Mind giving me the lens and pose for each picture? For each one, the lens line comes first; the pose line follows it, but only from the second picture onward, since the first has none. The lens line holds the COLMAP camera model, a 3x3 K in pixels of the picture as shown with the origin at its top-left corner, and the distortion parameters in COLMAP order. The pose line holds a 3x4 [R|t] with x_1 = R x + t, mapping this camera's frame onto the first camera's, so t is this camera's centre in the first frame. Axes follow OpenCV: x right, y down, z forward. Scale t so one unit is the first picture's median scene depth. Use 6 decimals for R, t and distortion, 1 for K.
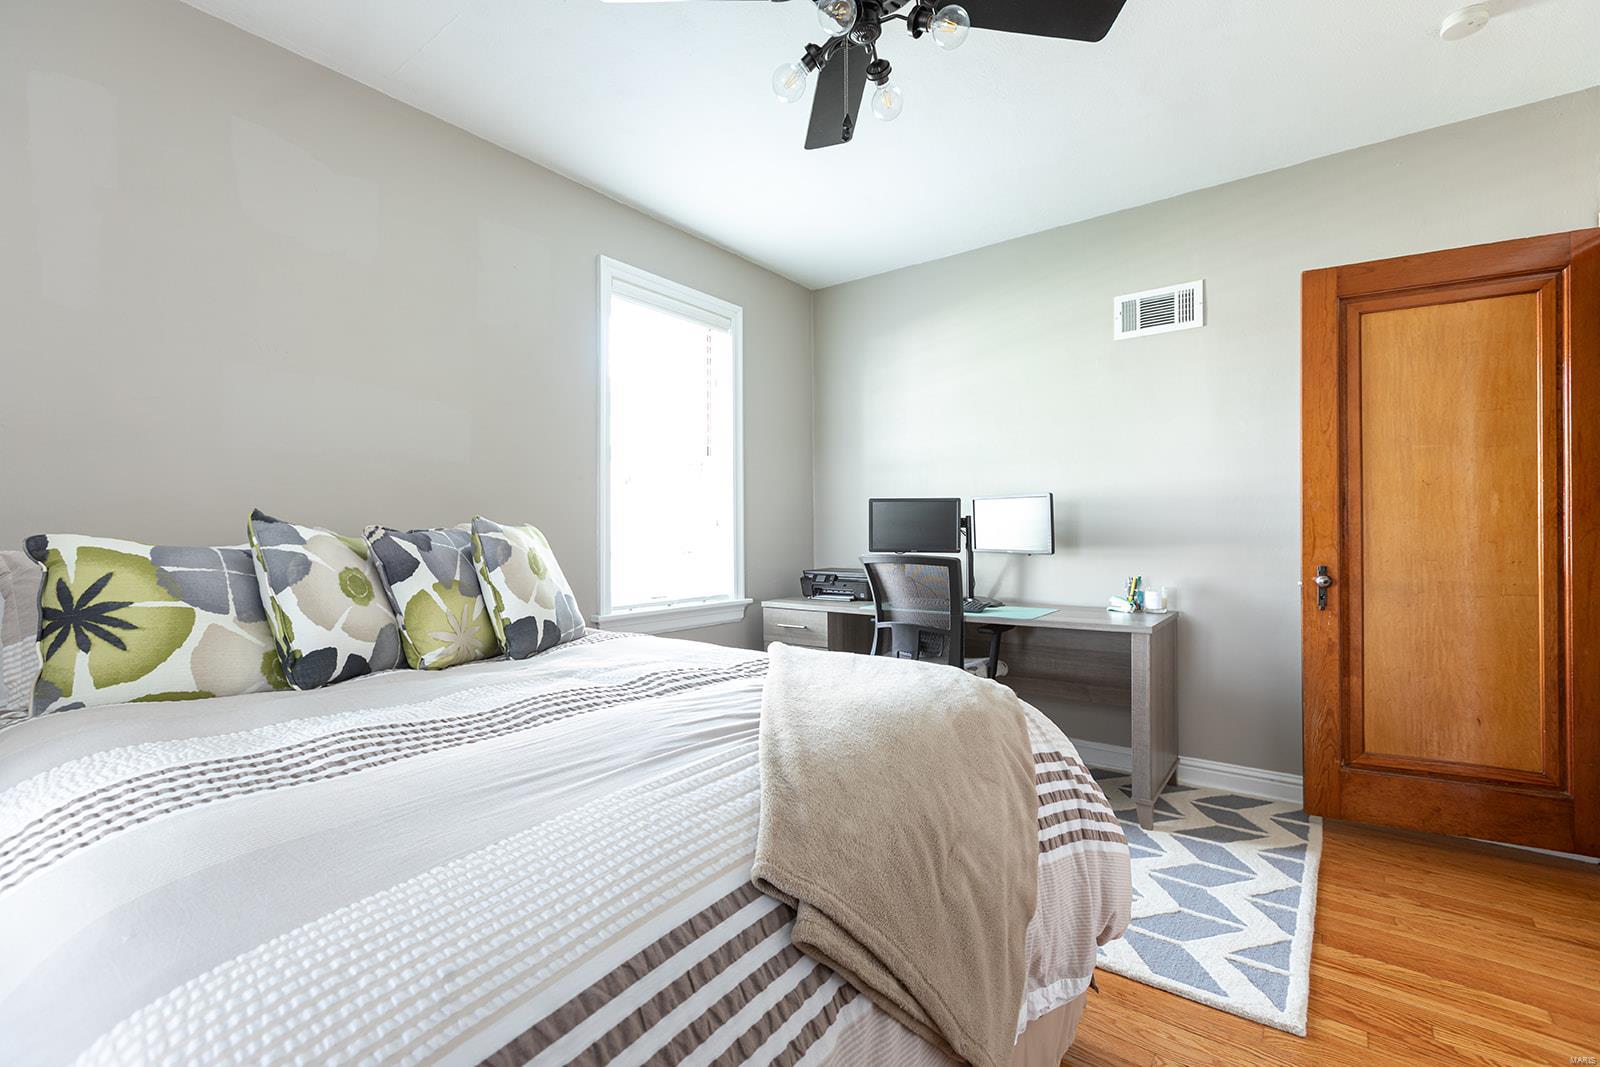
lens RADIAL K [[720.2, 0, 800.0], [0, 720.2, 533.5], [0, 0, 1]] dist [-0.001194, -0.000241]
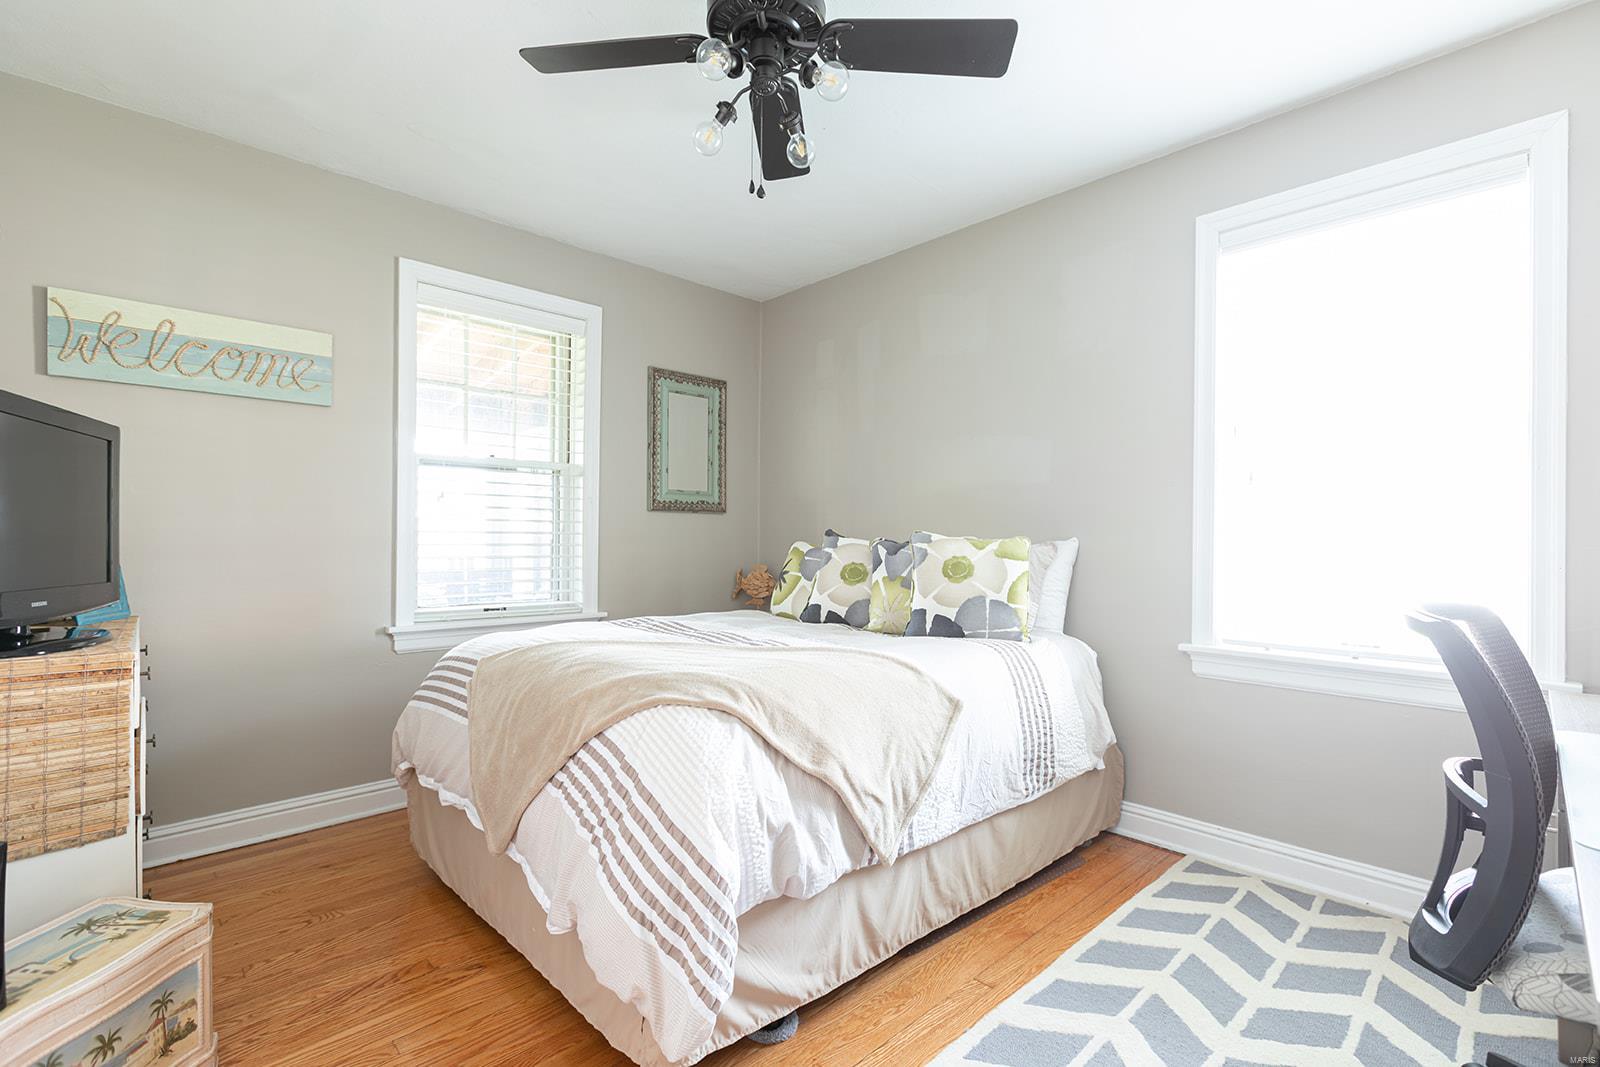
lens RADIAL K [[720.2, 0, 800.0], [0, 720.2, 533.5], [0, 0, 1]] dist [-0.001194, -0.000241]
pose [[-0.192165, 0.004921, -0.981350, 0.814925], [-0.001946, 0.999984, 0.005396, -0.025046], [0.981361, 0.002946, -0.192153, 0.893447]]
